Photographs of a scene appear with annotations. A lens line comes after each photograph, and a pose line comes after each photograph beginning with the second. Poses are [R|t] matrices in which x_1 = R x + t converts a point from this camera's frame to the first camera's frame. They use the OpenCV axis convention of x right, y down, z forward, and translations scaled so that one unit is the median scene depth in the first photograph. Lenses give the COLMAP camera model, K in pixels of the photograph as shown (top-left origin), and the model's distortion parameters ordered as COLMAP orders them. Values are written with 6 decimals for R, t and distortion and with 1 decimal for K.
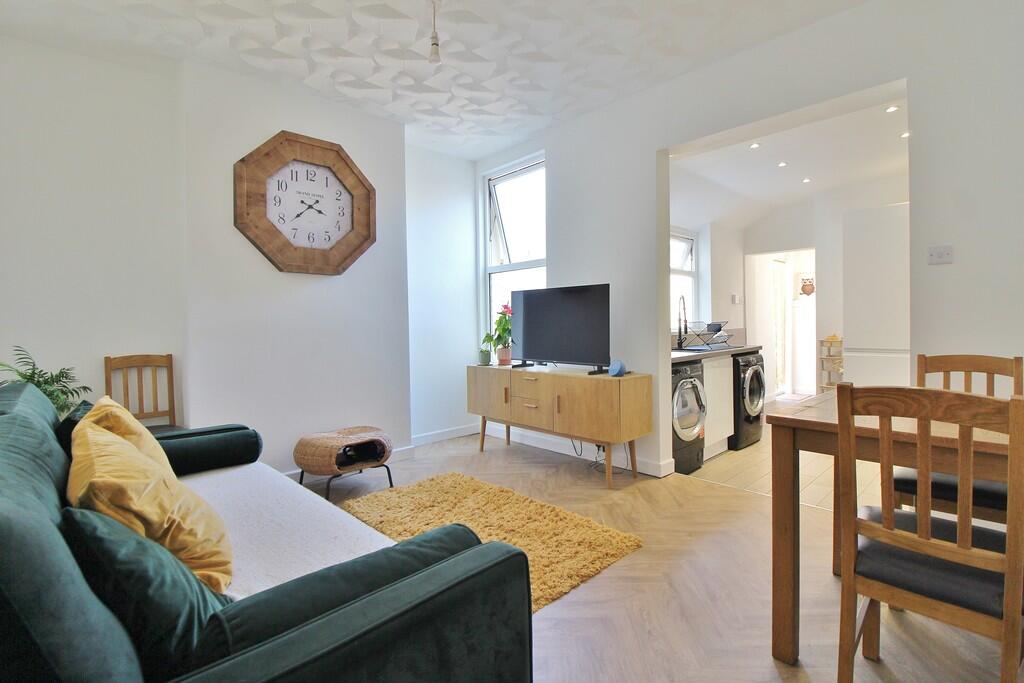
lens RADIAL K [[474.9, 0, 520.3], [0, 474.9, 328.7], [0, 0, 1]] dist [-0.002675, -0.009922]
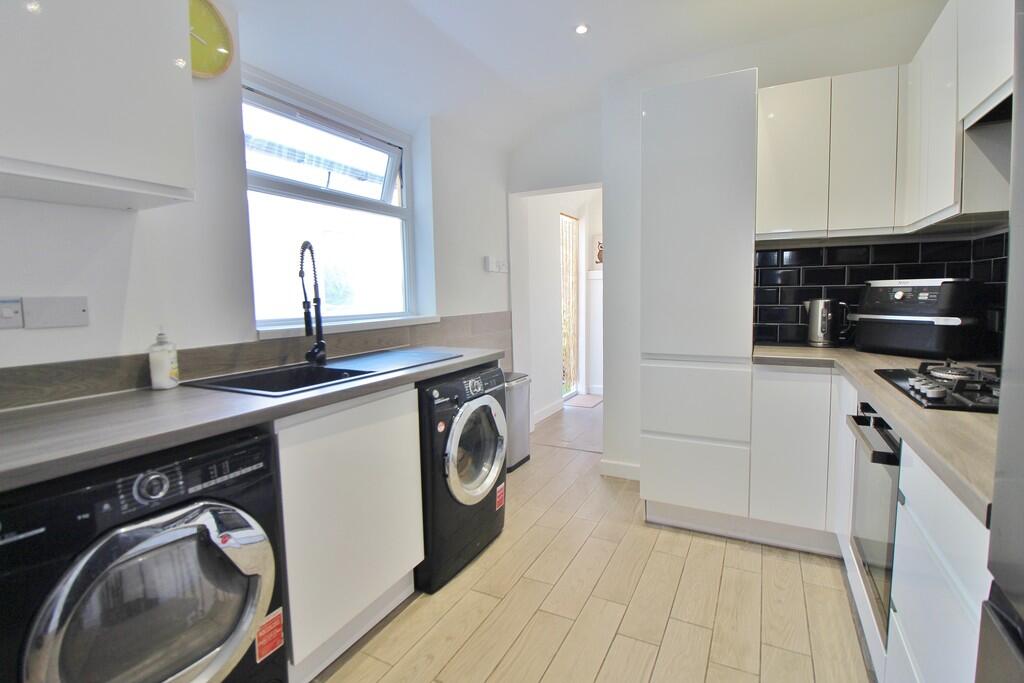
lens RADIAL K [[474.9, 0, 520.3], [0, 474.9, 328.7], [0, 0, 1]] dist [-0.002675, -0.009922]
pose [[0.944251, -0.021560, 0.328519, 0.388212], [0.004012, 0.998533, 0.054000, -0.016607], [-0.329201, -0.049672, 0.942953, 0.554184]]
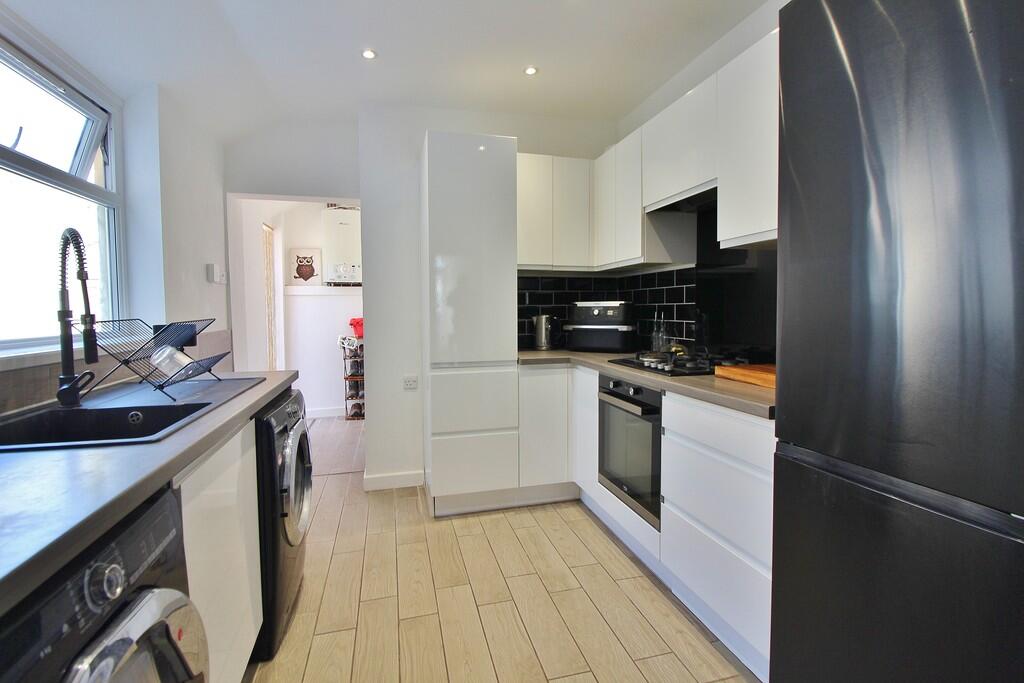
lens RADIAL K [[474.9, 0, 520.3], [0, 474.9, 328.7], [0, 0, 1]] dist [-0.002675, -0.009922]
pose [[0.475837, -0.021423, 0.879273, 0.222090], [0.010007, 0.999770, 0.018943, -0.012731], [-0.879477, -0.000215, 0.475942, 0.635513]]
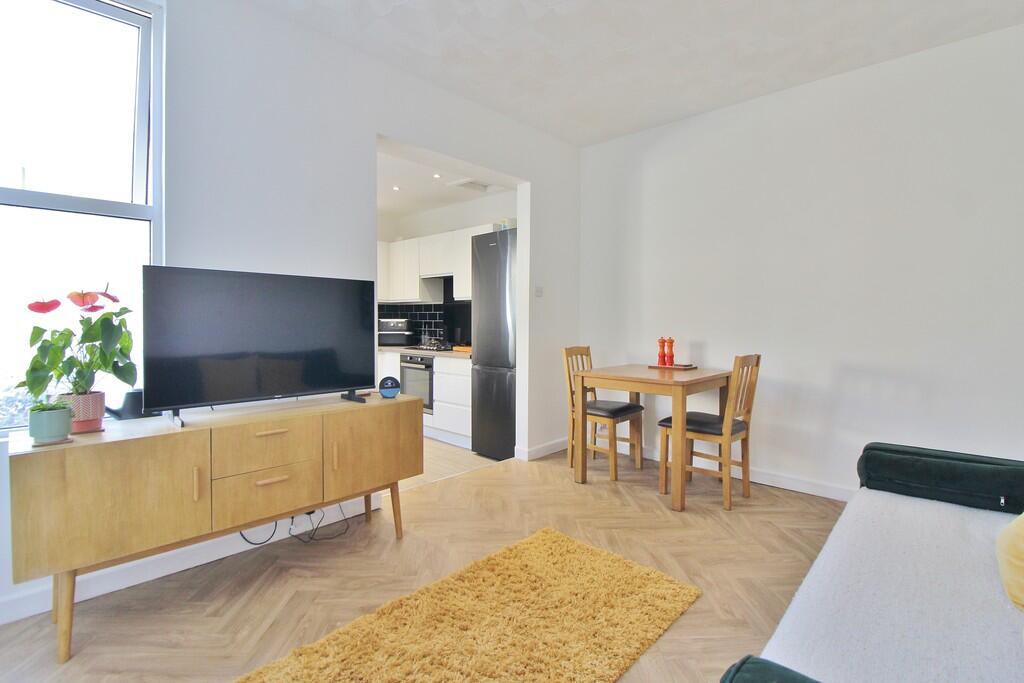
lens RADIAL K [[474.9, 0, 520.3], [0, 474.9, 328.7], [0, 0, 1]] dist [-0.002675, -0.009922]
pose [[-0.052327, -0.003227, 0.998625, -0.440888], [0.008374, 0.999958, 0.003670, -0.013420], [-0.998595, 0.008554, -0.052298, 0.585319]]
